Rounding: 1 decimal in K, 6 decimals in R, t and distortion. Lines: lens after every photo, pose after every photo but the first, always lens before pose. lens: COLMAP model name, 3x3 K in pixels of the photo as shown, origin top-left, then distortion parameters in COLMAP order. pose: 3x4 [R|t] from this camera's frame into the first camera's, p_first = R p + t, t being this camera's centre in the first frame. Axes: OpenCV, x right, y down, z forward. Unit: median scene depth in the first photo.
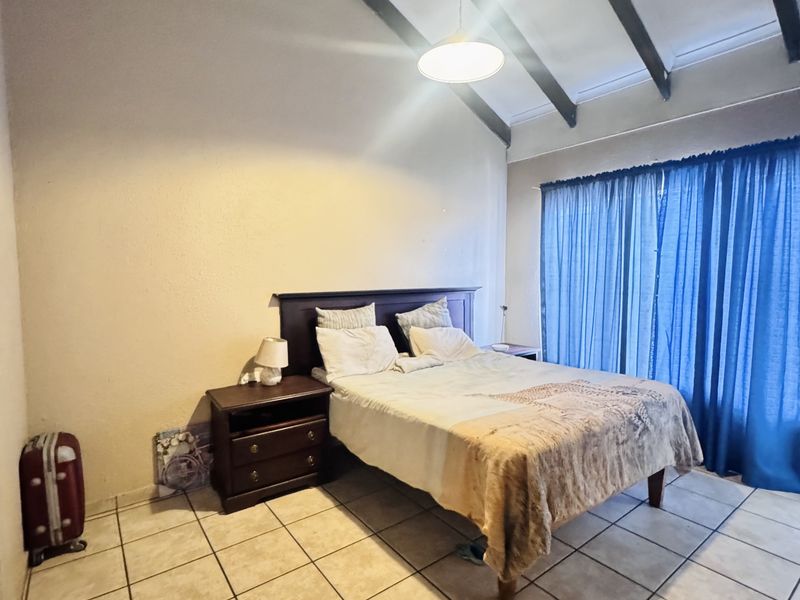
lens RADIAL K [[426.6, 0, 400.5], [0, 426.6, 297.9], [0, 0, 1]] dist [-0.001778, 0.000881]
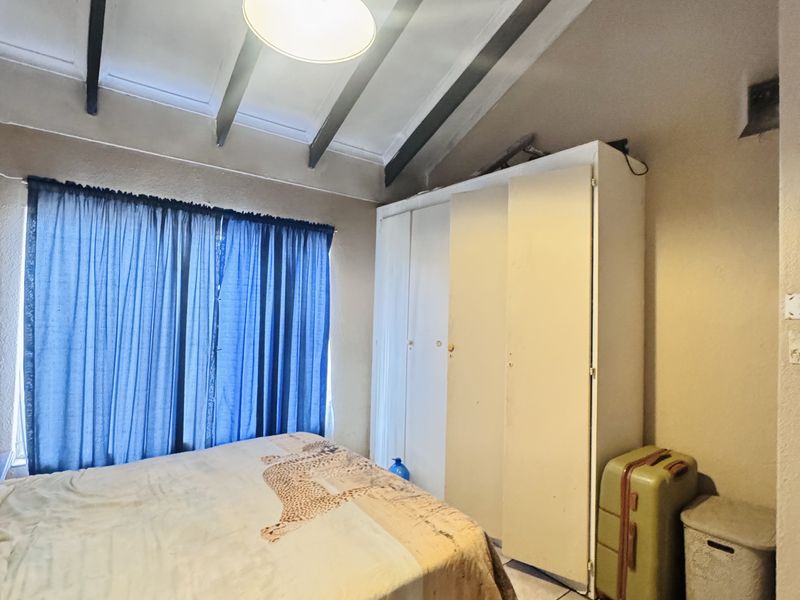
lens RADIAL K [[426.6, 0, 400.5], [0, 426.6, 297.9], [0, 0, 1]] dist [-0.001778, 0.000881]
pose [[0.000779, 0.043180, 0.999067, -0.342081], [0.038216, 0.998336, -0.043178, -0.057090], [-0.999269, 0.038214, -0.000872, 0.598590]]
